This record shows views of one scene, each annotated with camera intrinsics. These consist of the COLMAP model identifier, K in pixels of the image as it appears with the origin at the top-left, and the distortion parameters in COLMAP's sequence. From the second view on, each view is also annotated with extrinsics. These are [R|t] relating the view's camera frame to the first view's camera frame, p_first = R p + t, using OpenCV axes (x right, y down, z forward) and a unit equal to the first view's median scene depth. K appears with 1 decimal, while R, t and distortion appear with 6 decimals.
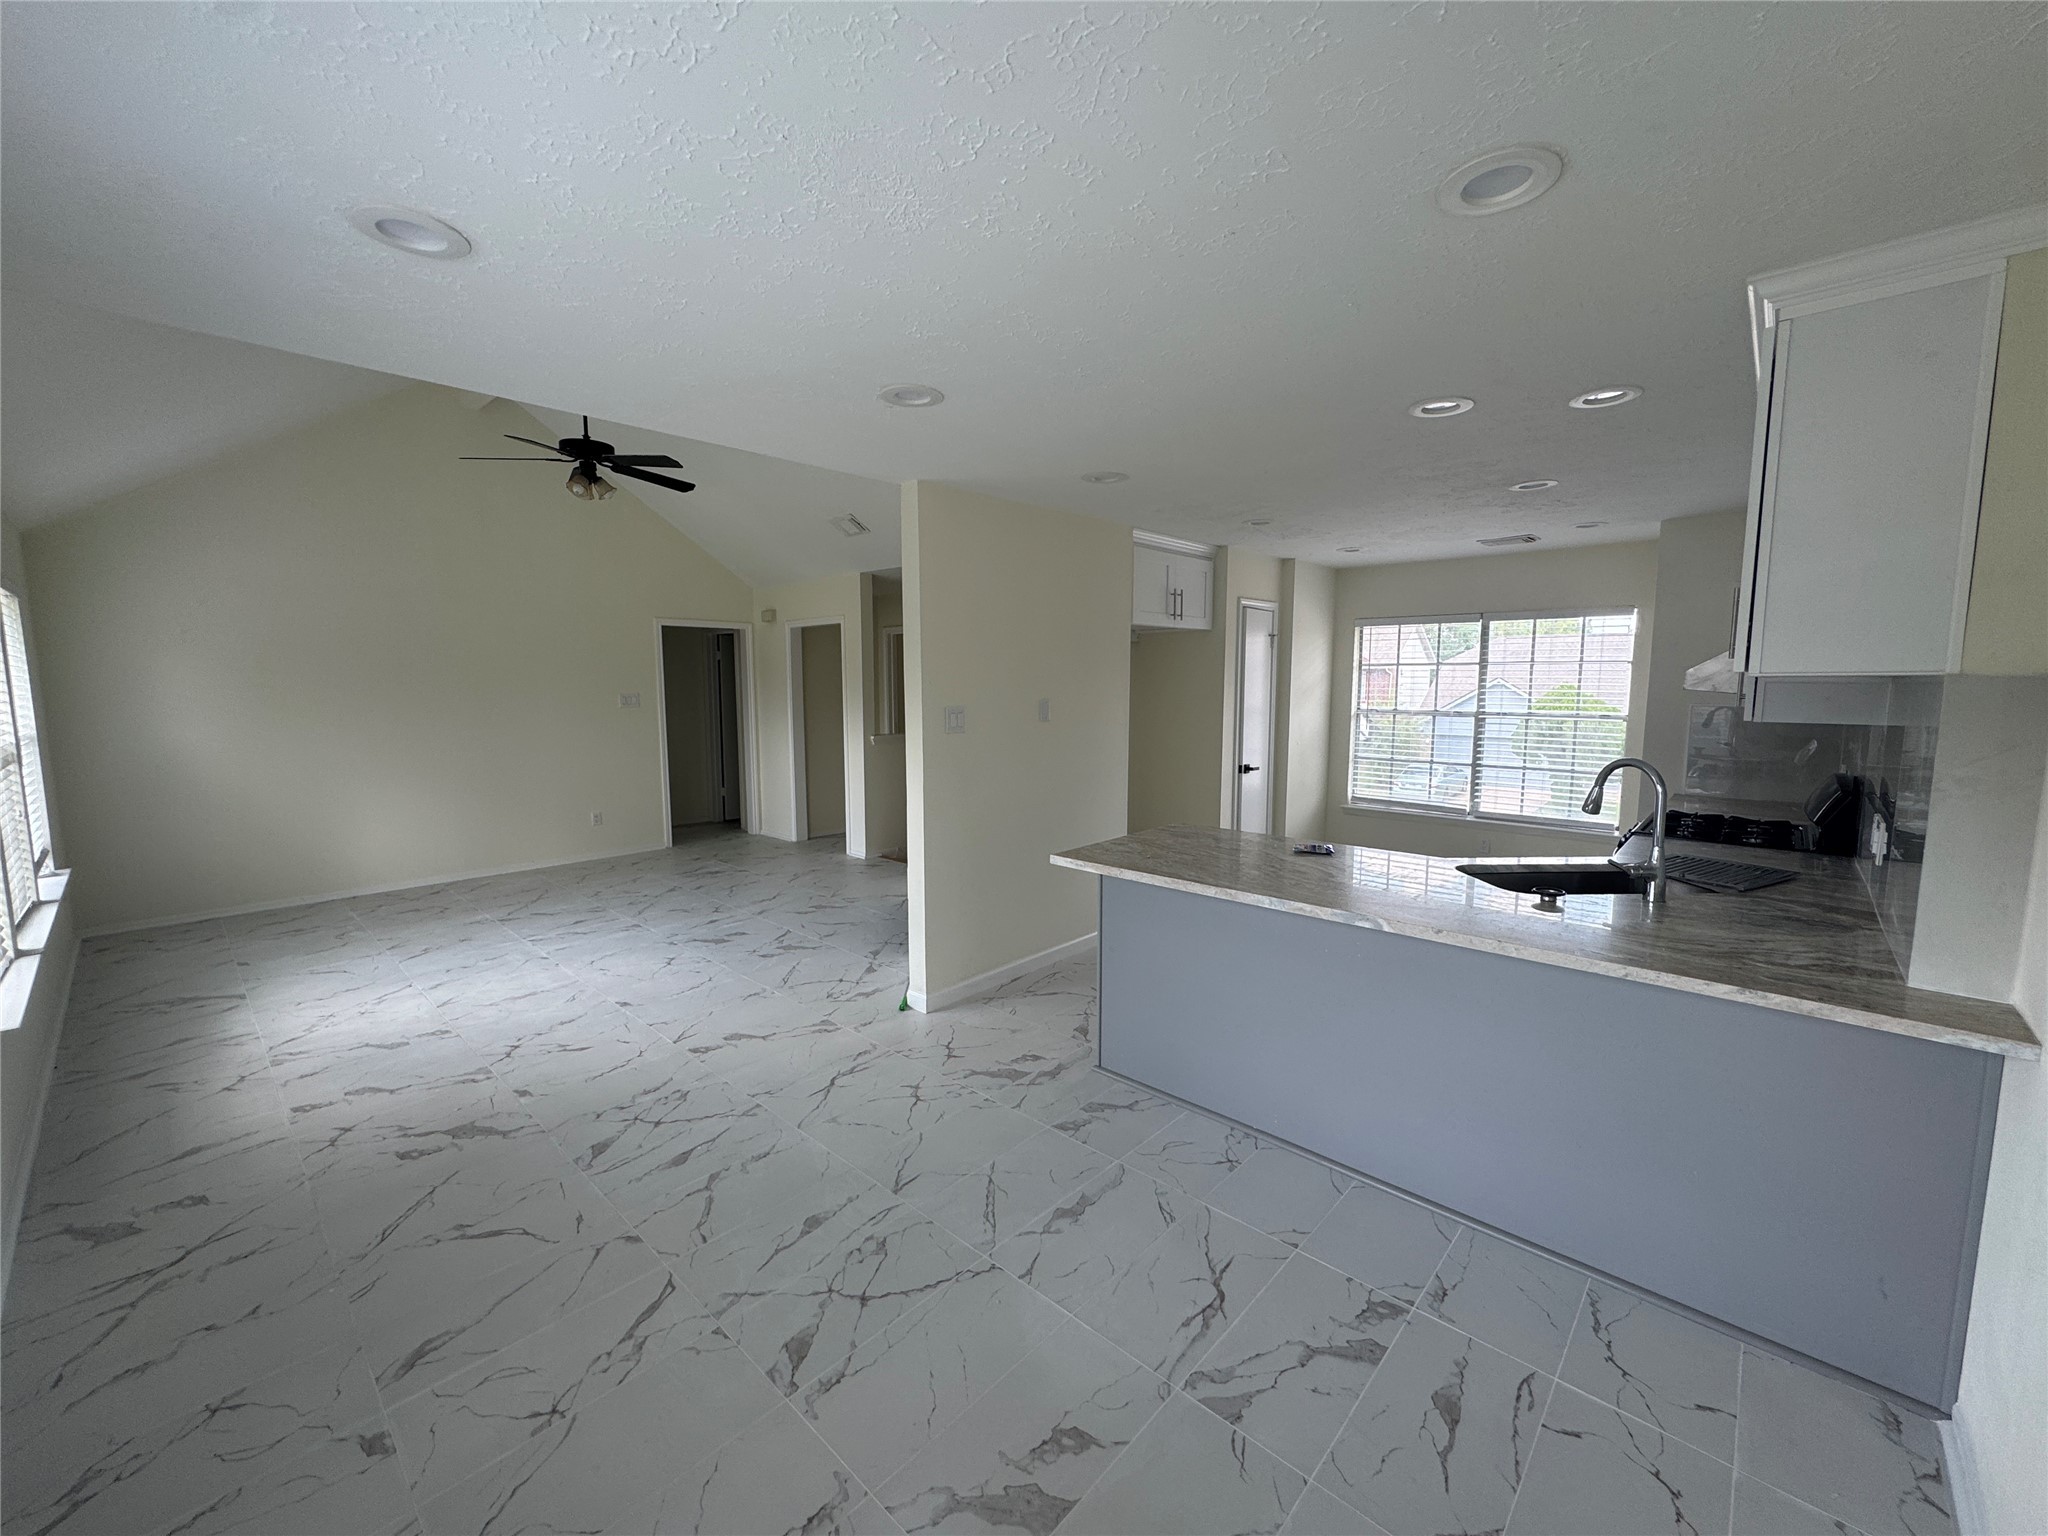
lens RADIAL K [[818.4, 0, 1022.5], [0, 818.4, 767.6], [0, 0, 1]] dist [-0.002494, 0.000392]
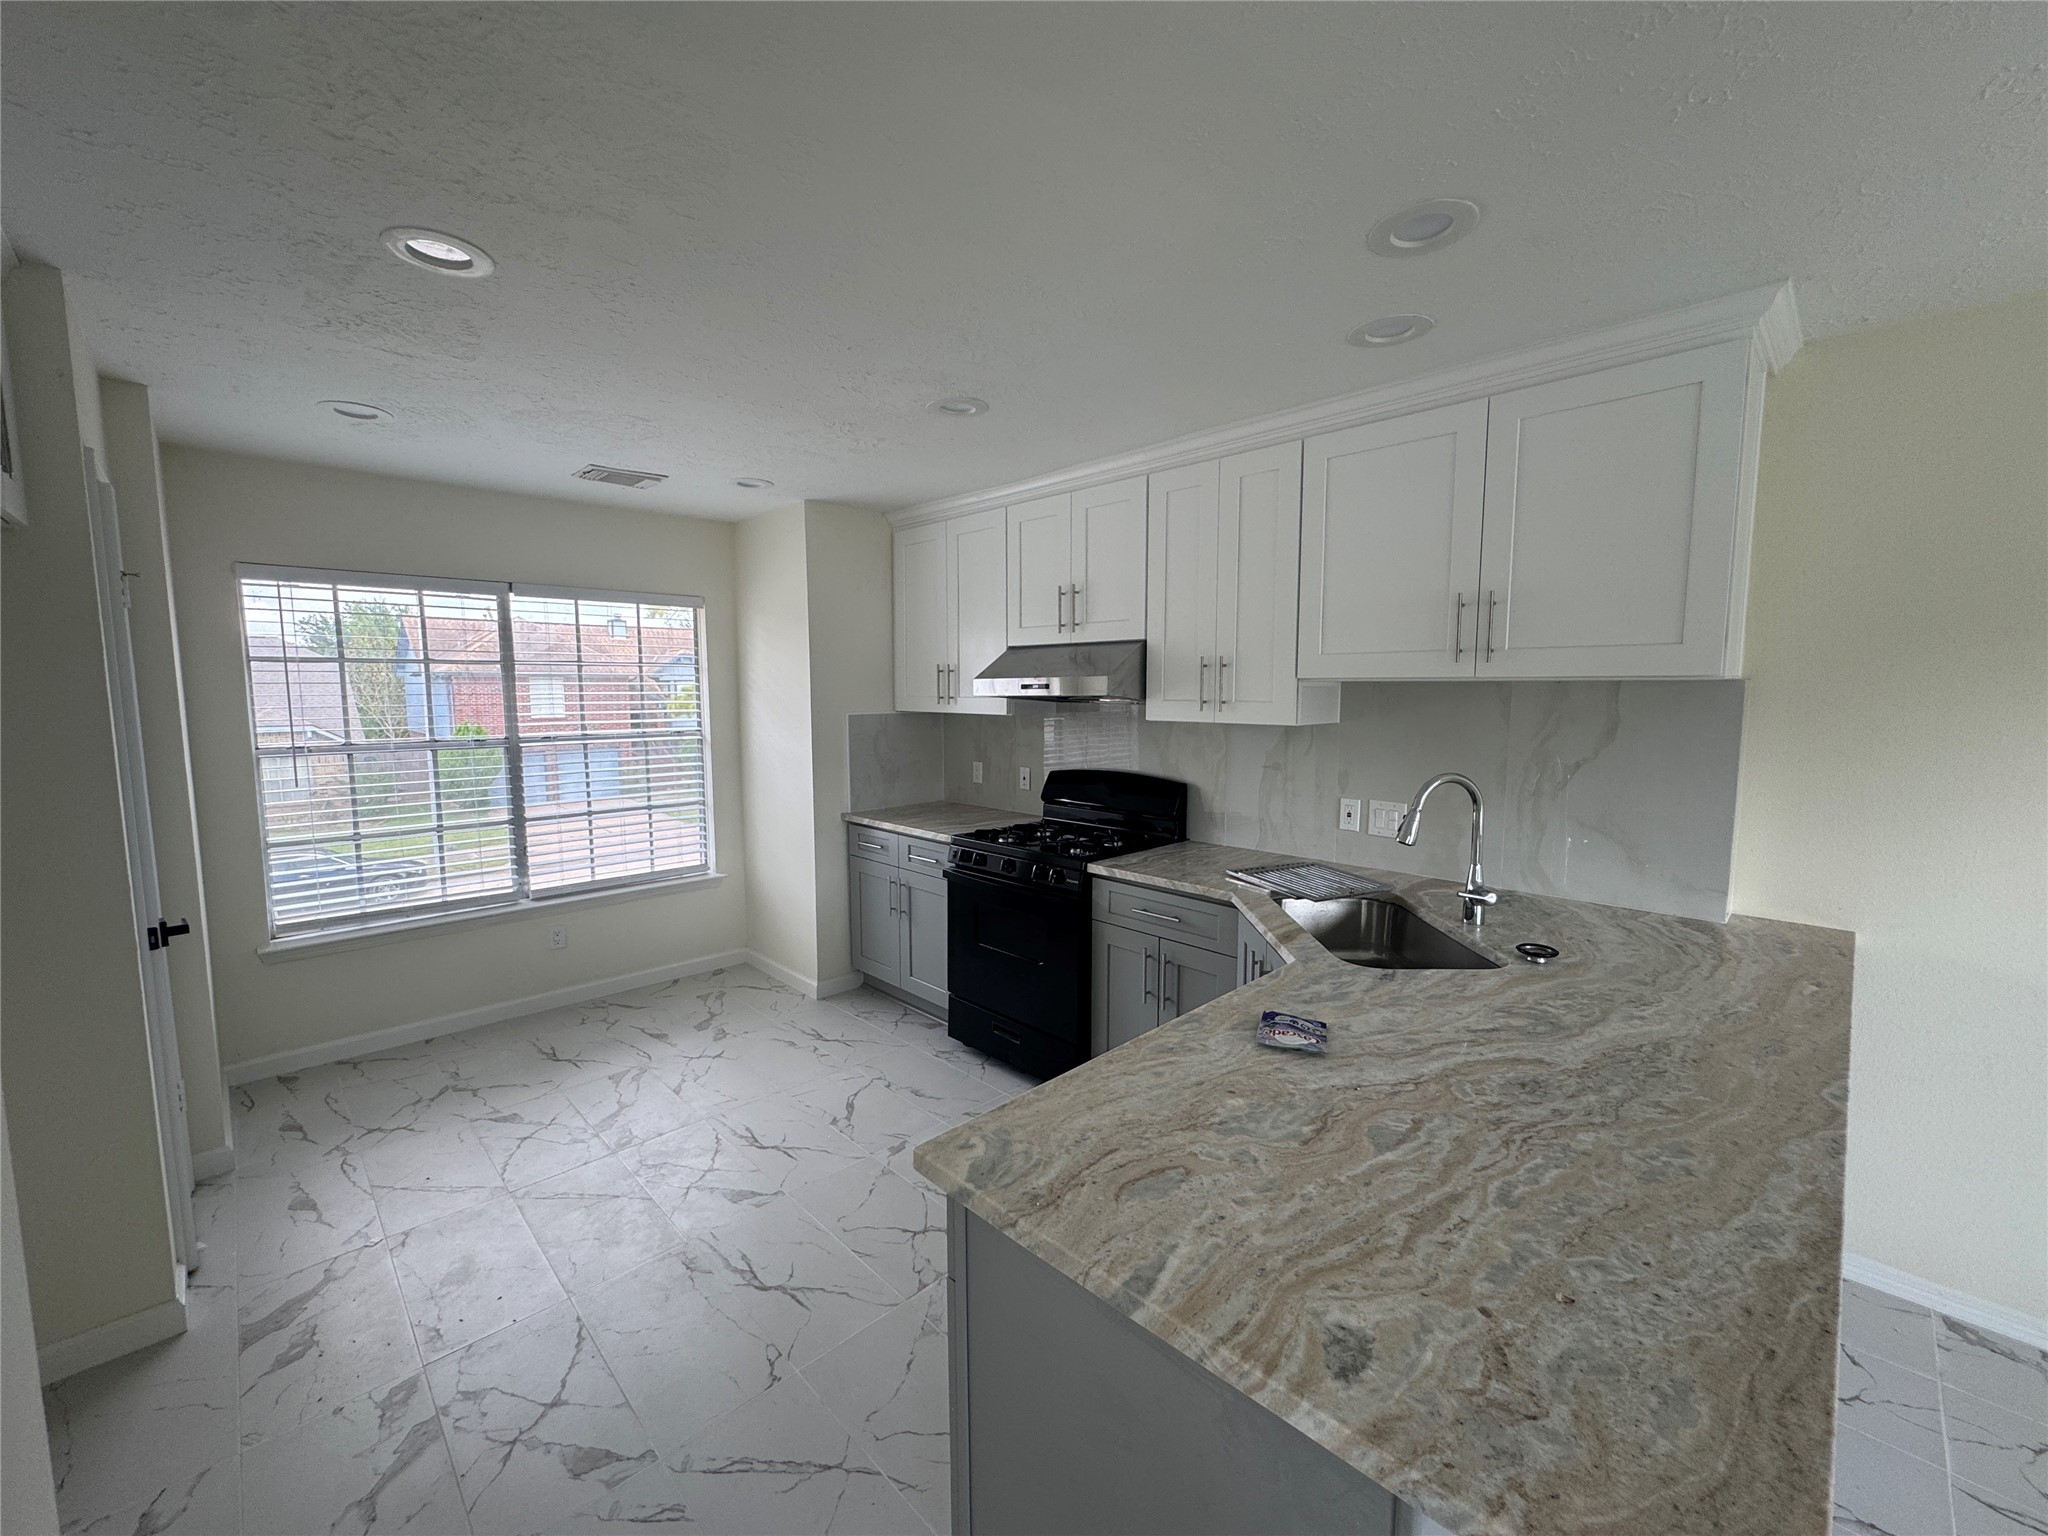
lens RADIAL K [[818.4, 0, 1026.7], [0, 818.4, 767.3], [0, 0, 1]] dist [-0.002494, 0.000392]
pose [[0.048587, -0.097557, 0.994043, -0.067051], [0.109142, 0.989778, 0.091803, -0.066992], [-0.992838, 0.104032, 0.058738, 0.629914]]
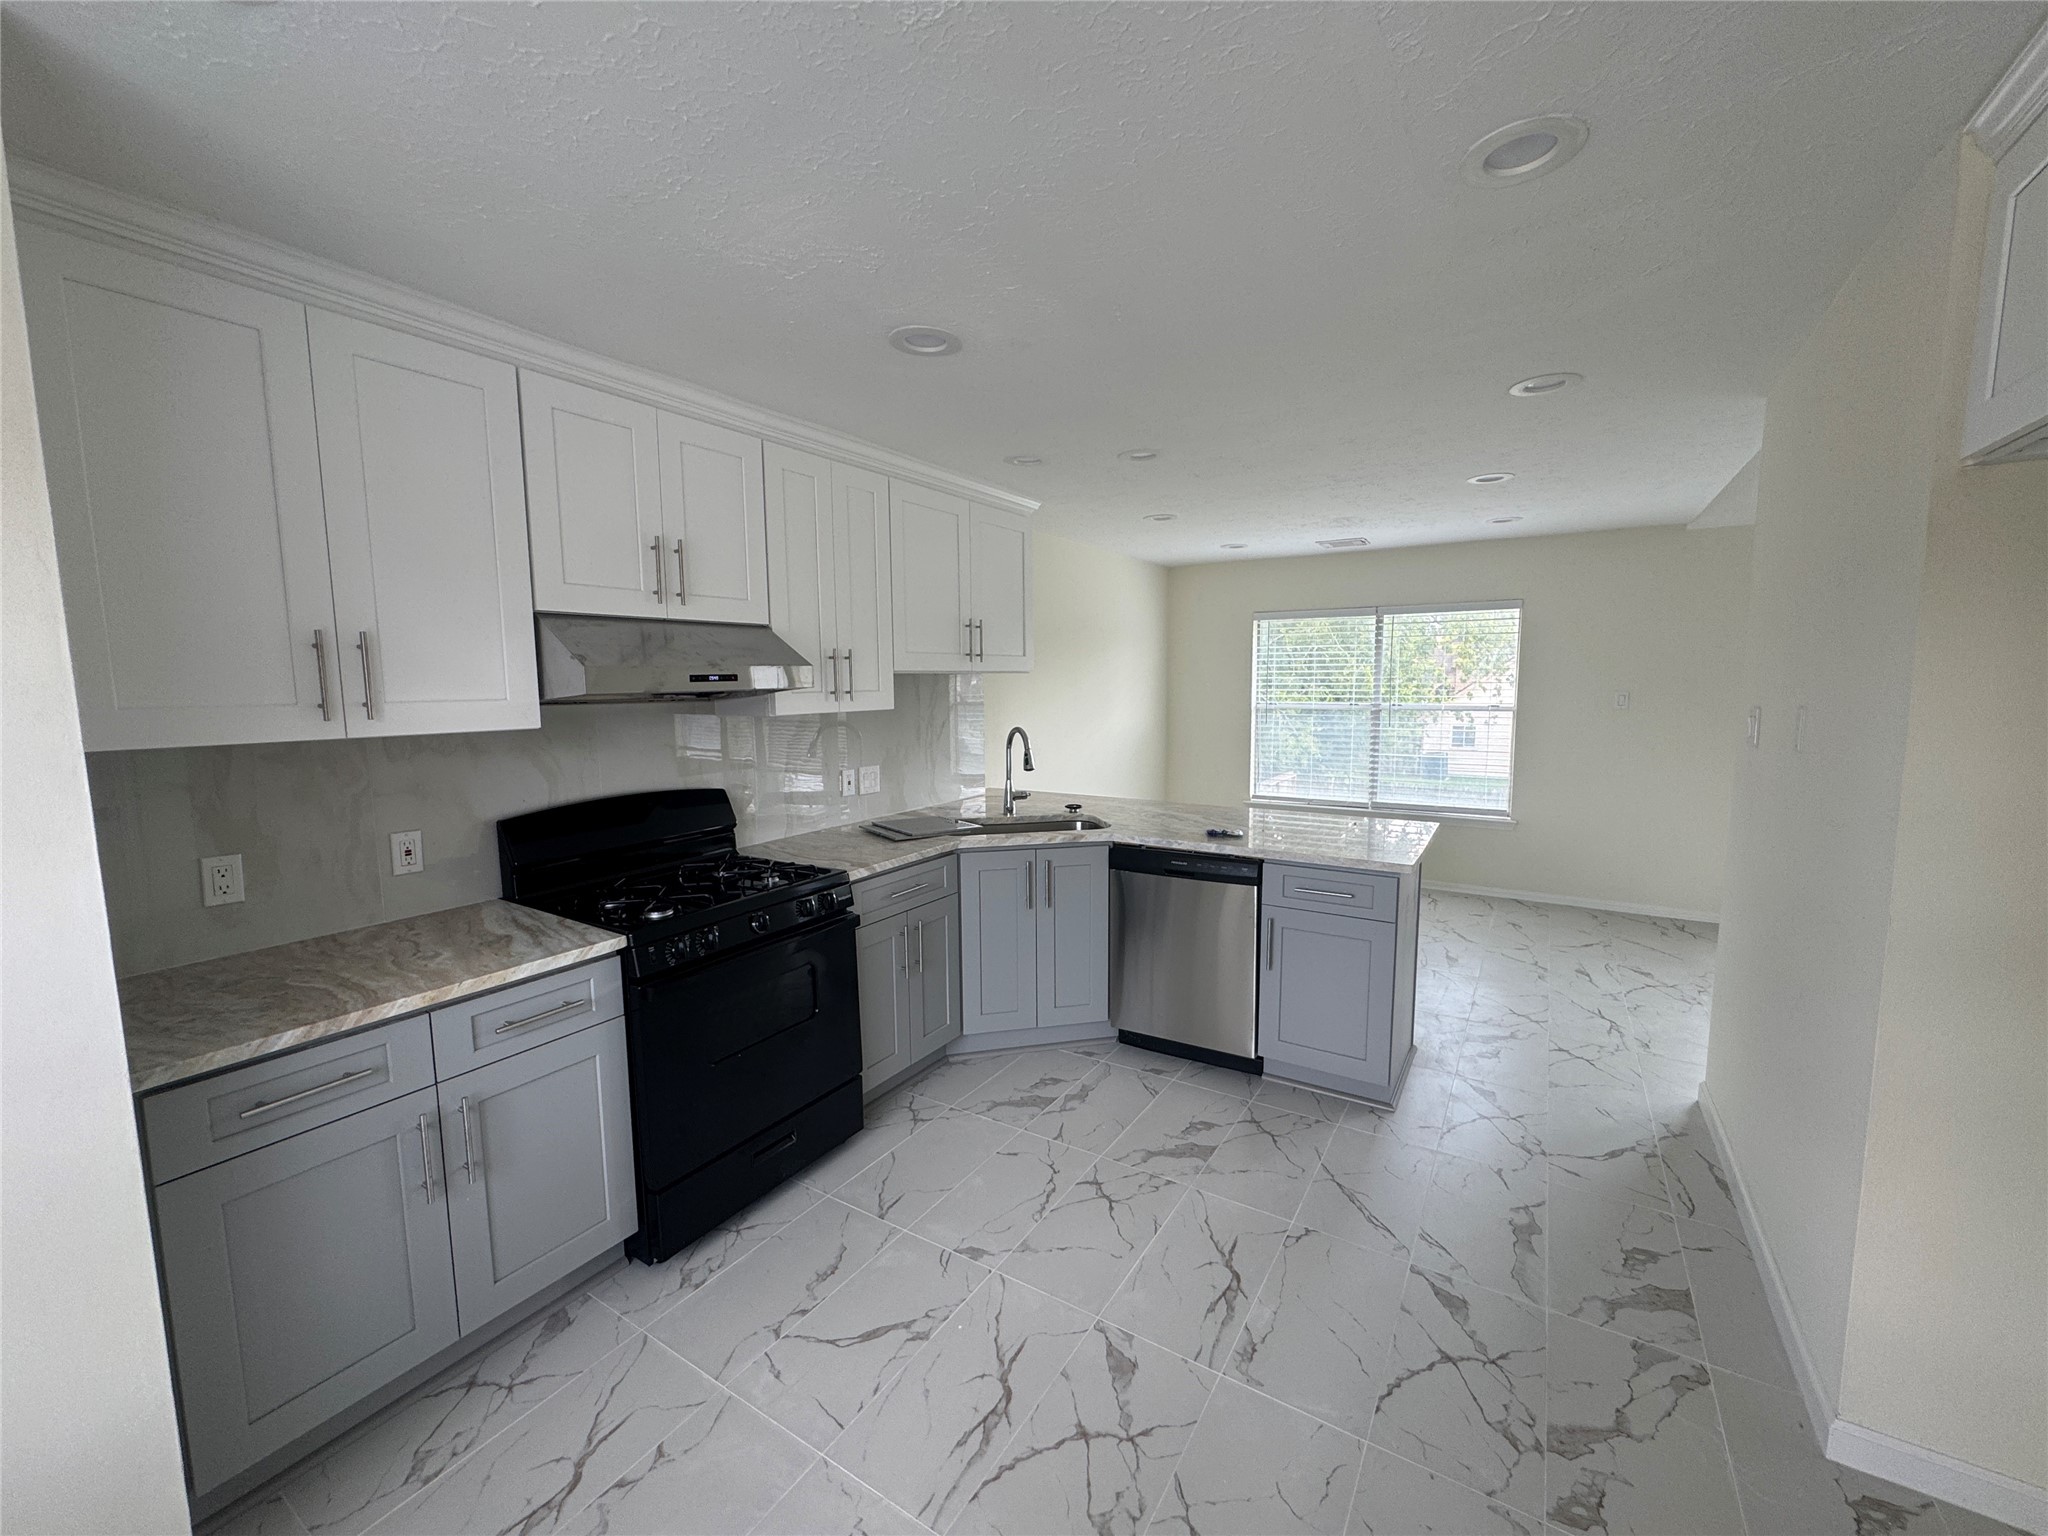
lens RADIAL K [[818.4, 0, 1017.5], [0, 818.4, 768.9], [0, 0, 1]] dist [-0.002494, 0.000392]
pose [[-0.985147, 0.029366, -0.169186, 0.451801], [-0.007868, 0.976515, 0.215307, -0.117374], [0.171535, 0.213441, -0.961779, 1.108105]]
